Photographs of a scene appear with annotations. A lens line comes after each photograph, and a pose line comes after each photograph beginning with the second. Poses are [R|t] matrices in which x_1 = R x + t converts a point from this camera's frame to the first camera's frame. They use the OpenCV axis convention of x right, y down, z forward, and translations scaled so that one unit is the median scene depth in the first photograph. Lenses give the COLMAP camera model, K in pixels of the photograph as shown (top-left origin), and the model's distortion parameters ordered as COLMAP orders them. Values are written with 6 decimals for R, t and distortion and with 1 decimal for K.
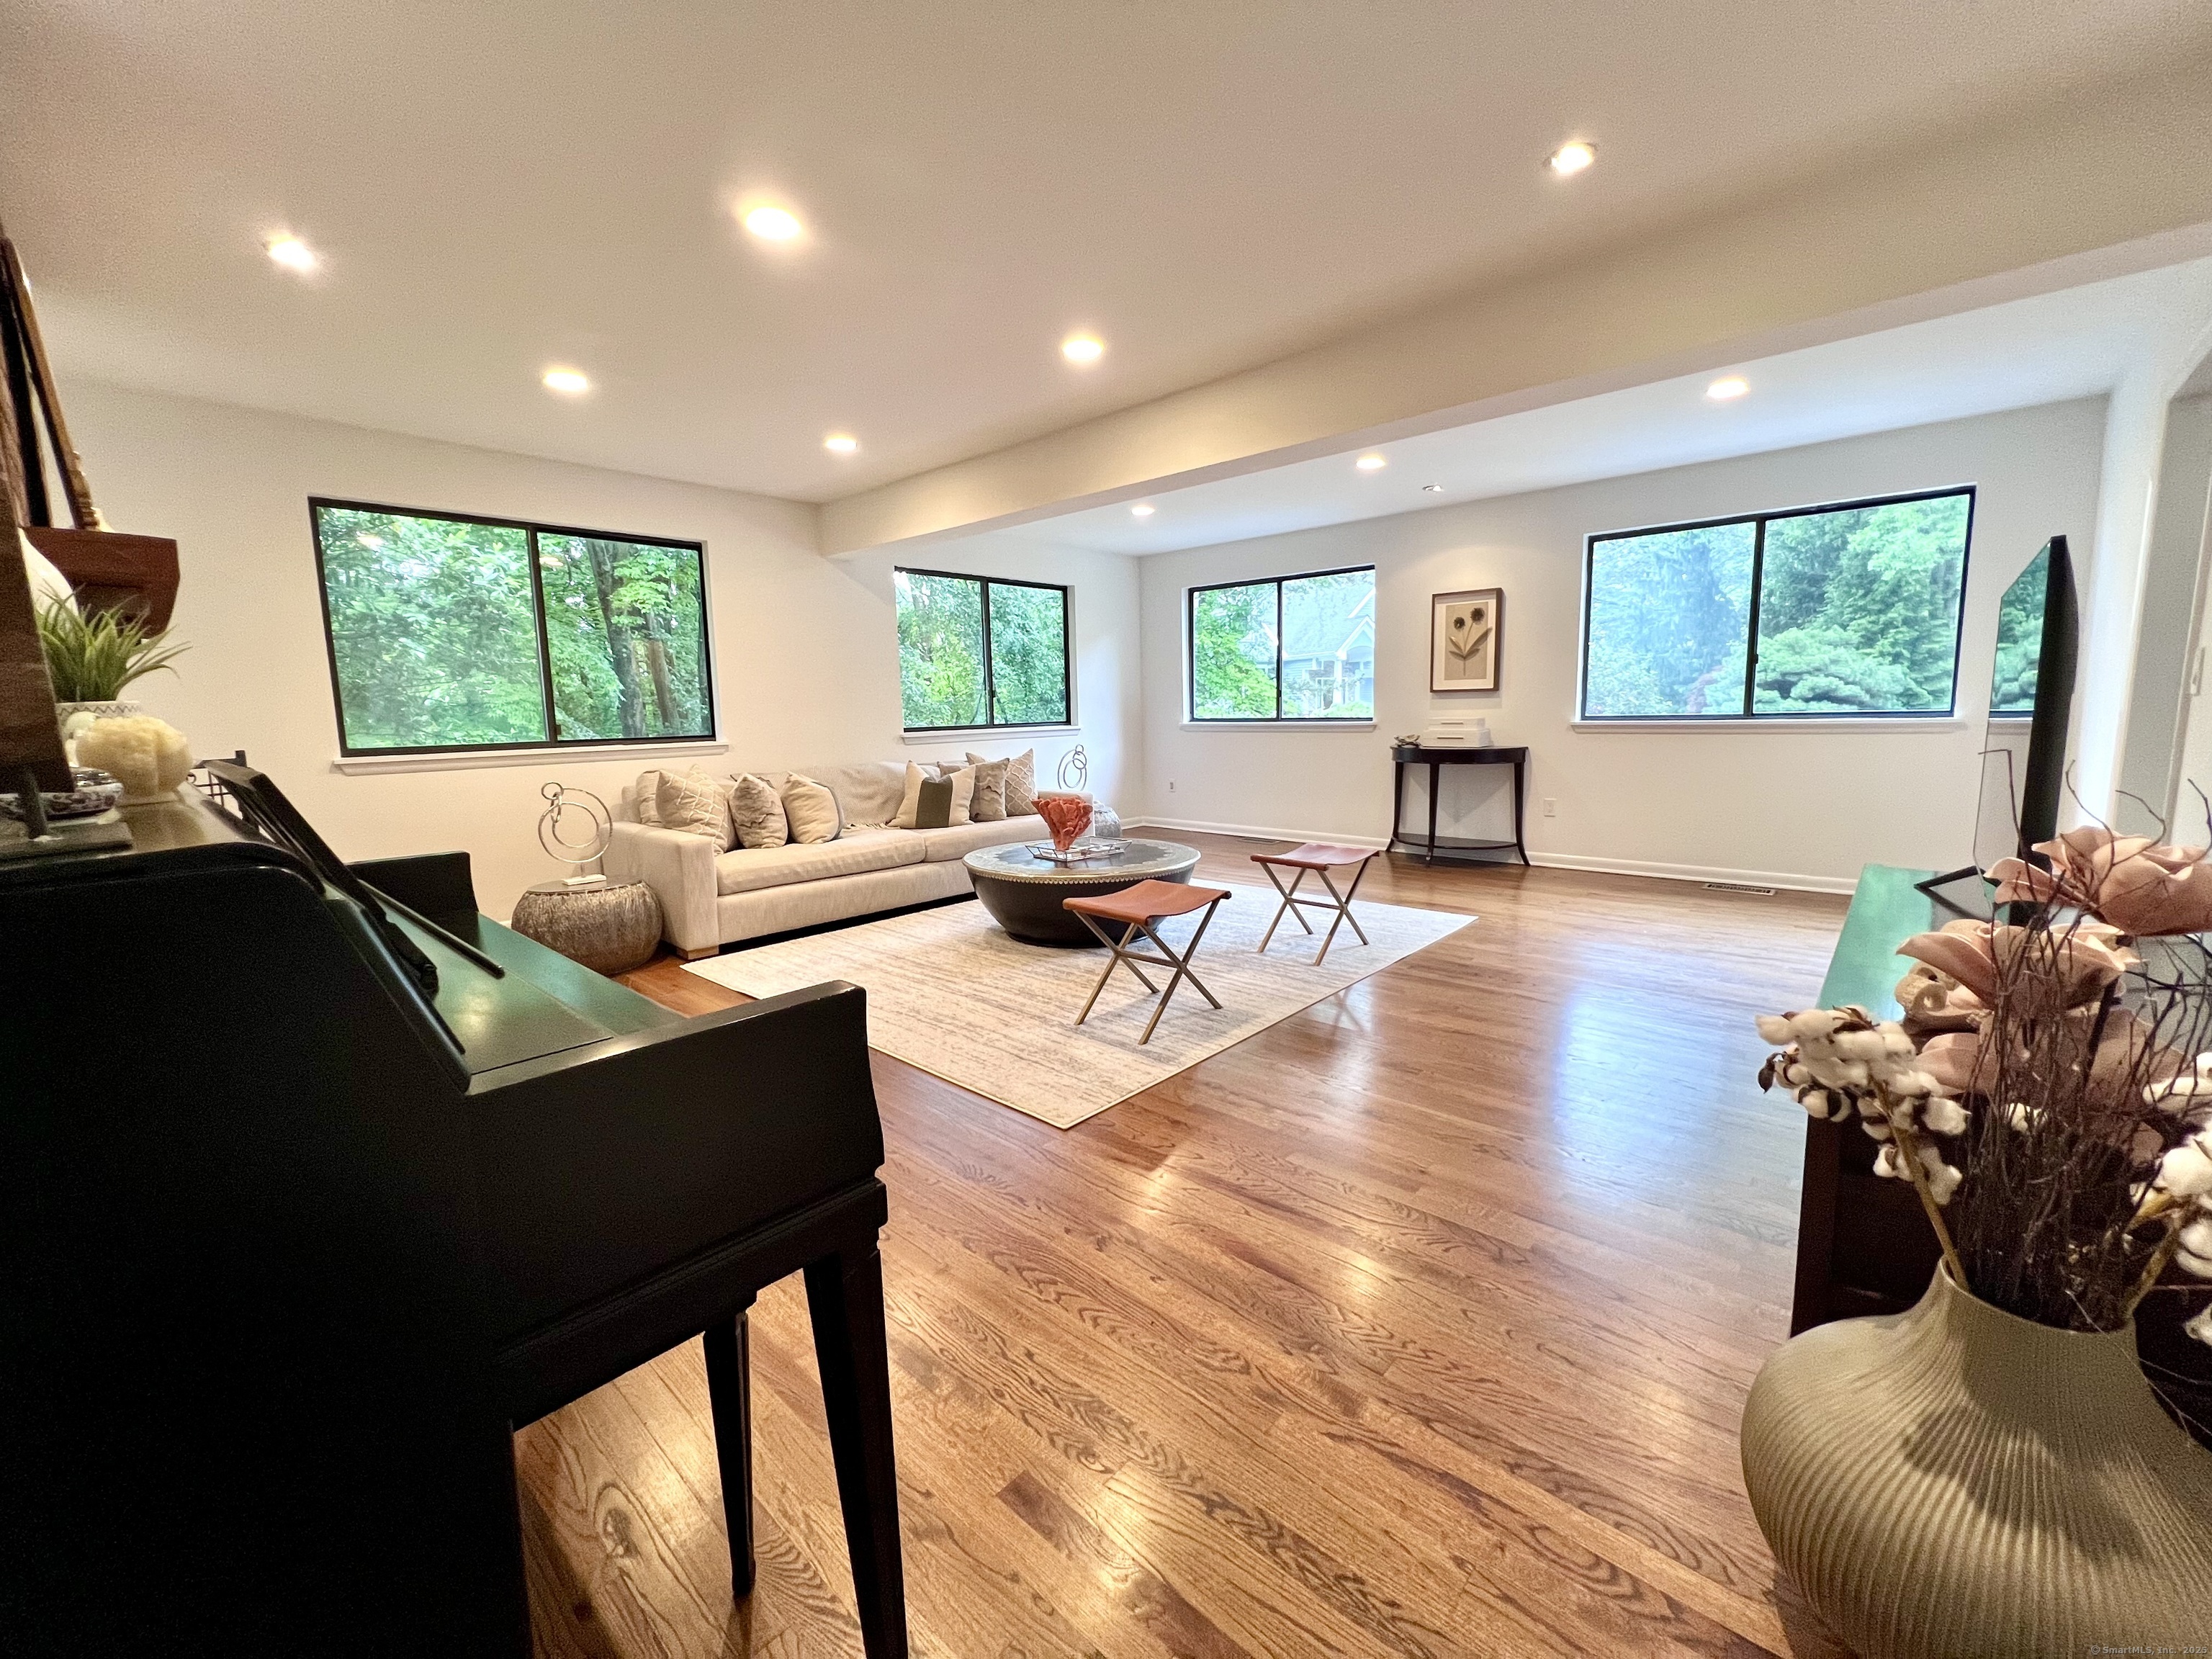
lens RADIAL K [[887.0, 0, 1098.7], [0, 887.0, 833.3], [0, 0, 1]] dist [-0.002583, 0.000855]
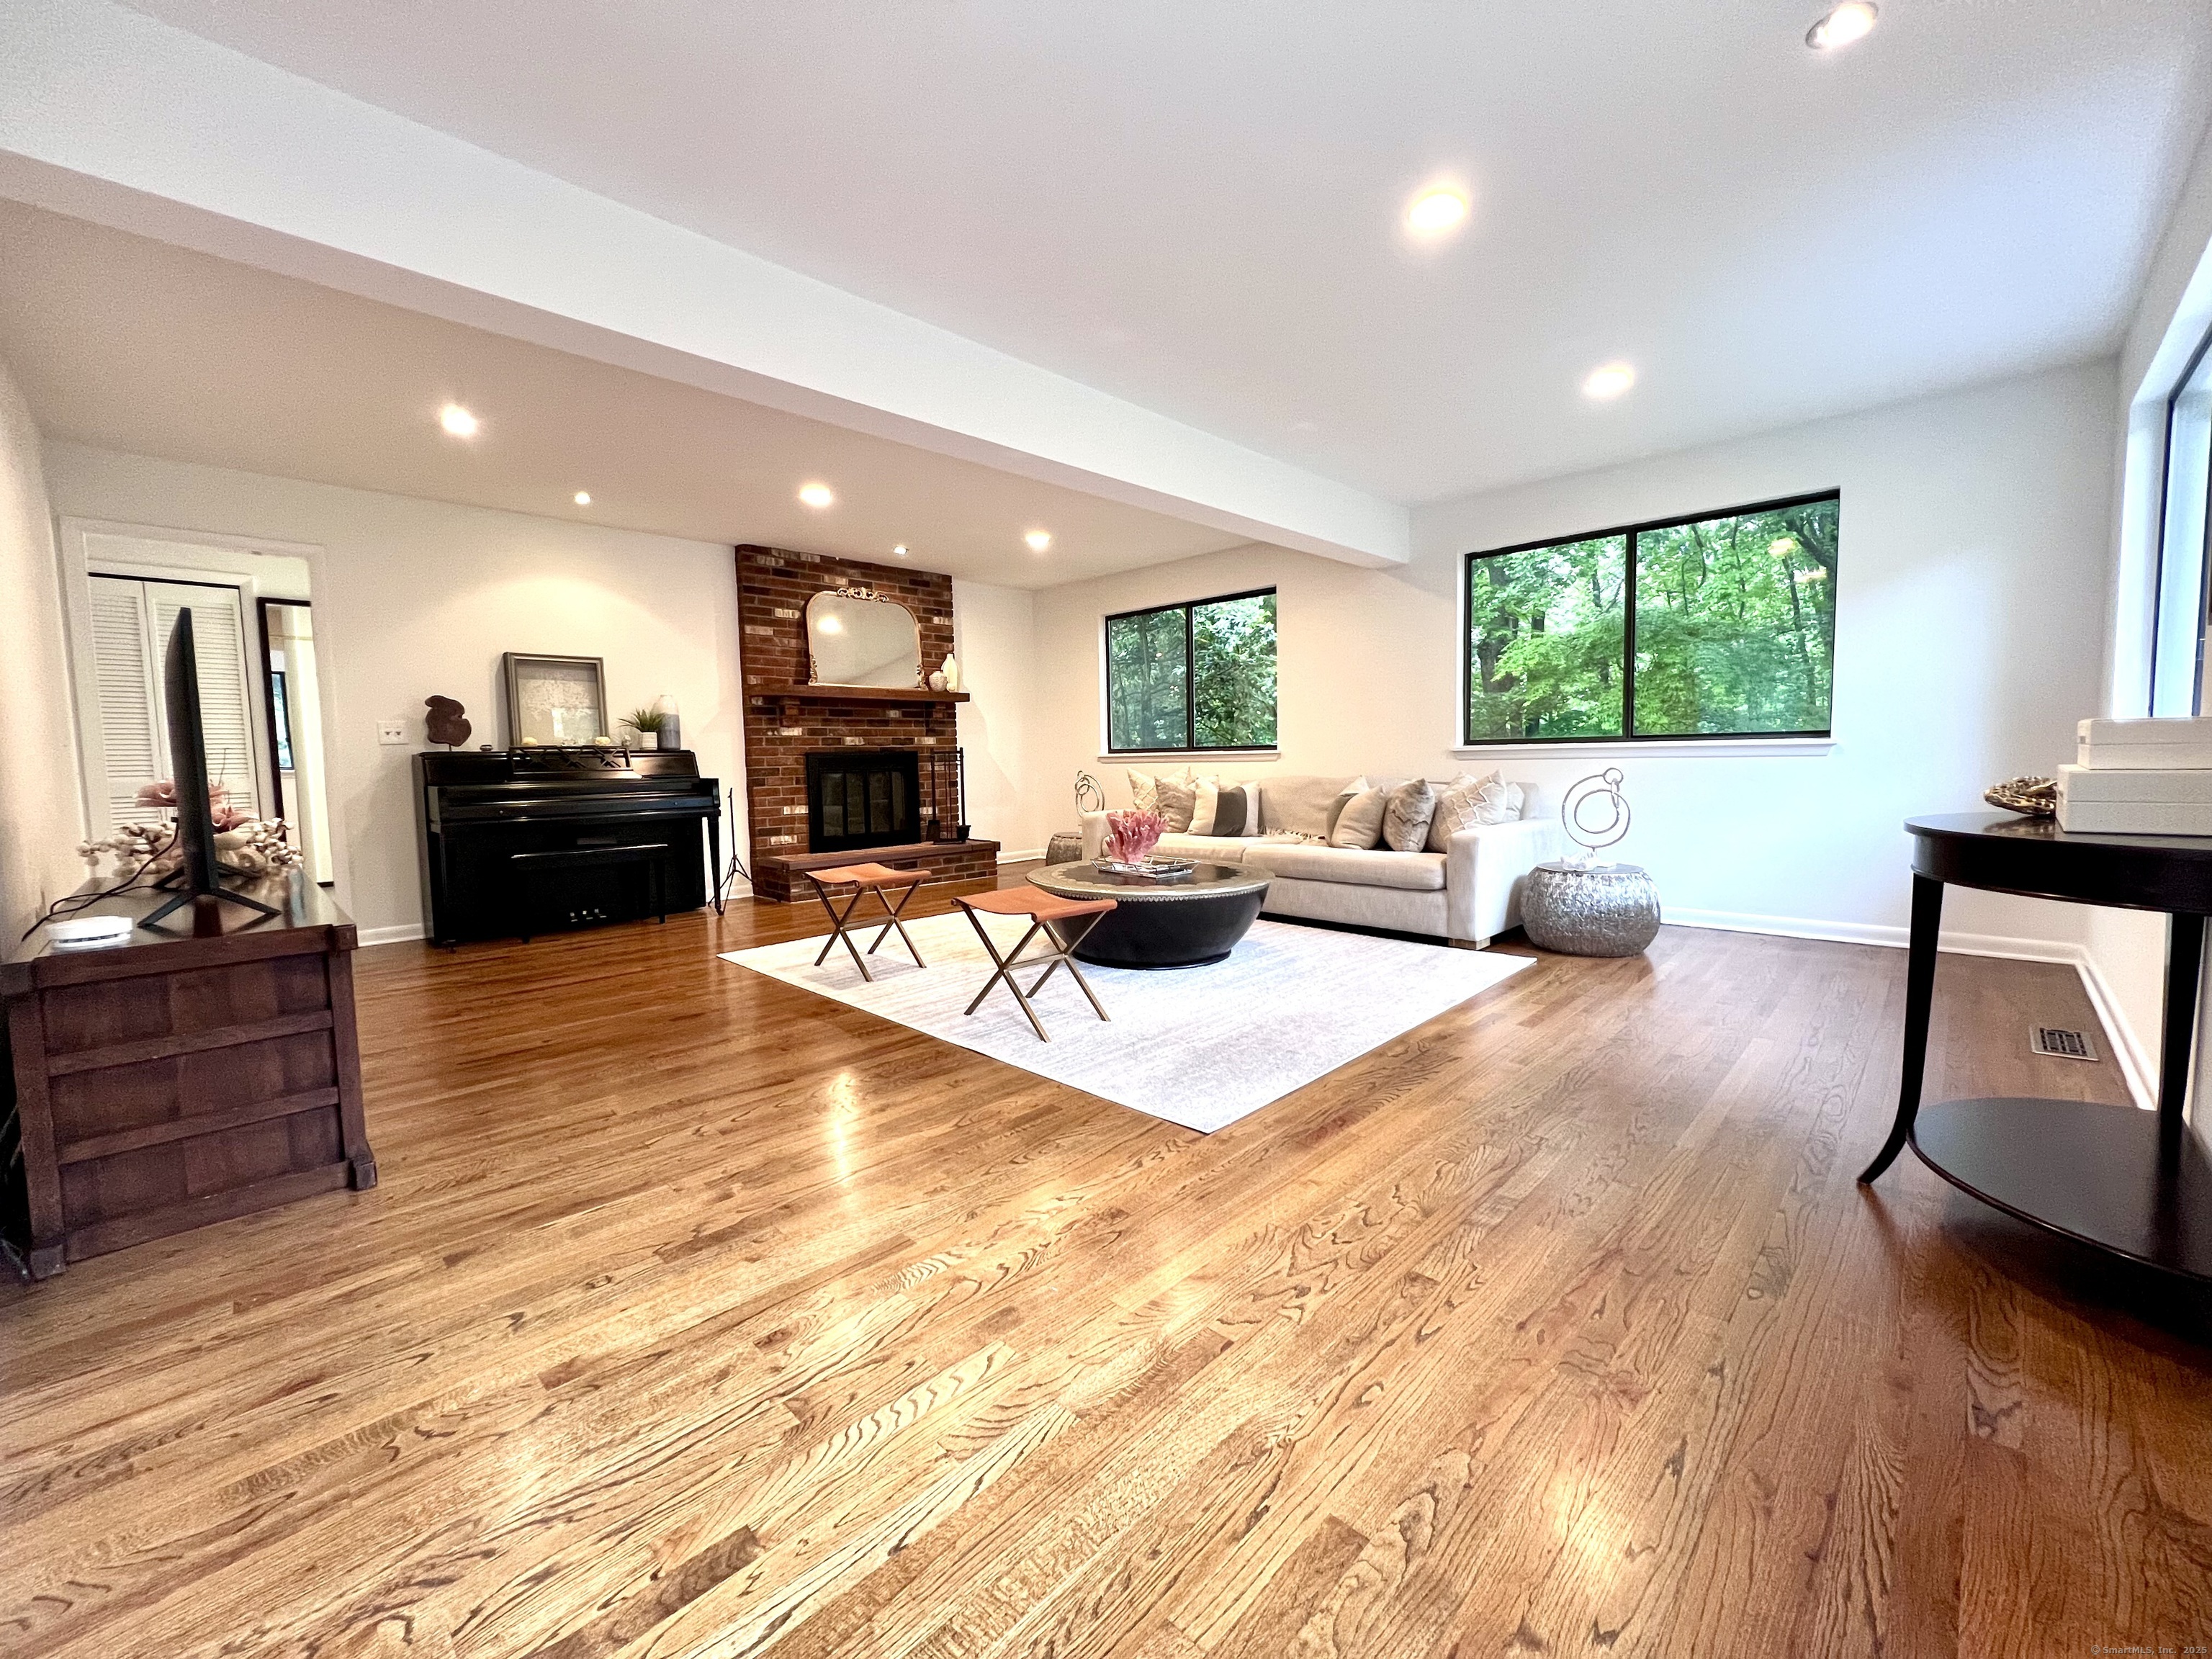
lens RADIAL K [[887.0, 0, 1095.9], [0, 887.0, 813.1], [0, 0, 1]] dist [-0.002583, 0.000855]
pose [[-0.043336, 0.105916, -0.993430, 0.861197], [-0.102553, 0.988640, 0.109879, -0.130959], [0.993783, 0.106641, -0.031982, 0.865733]]
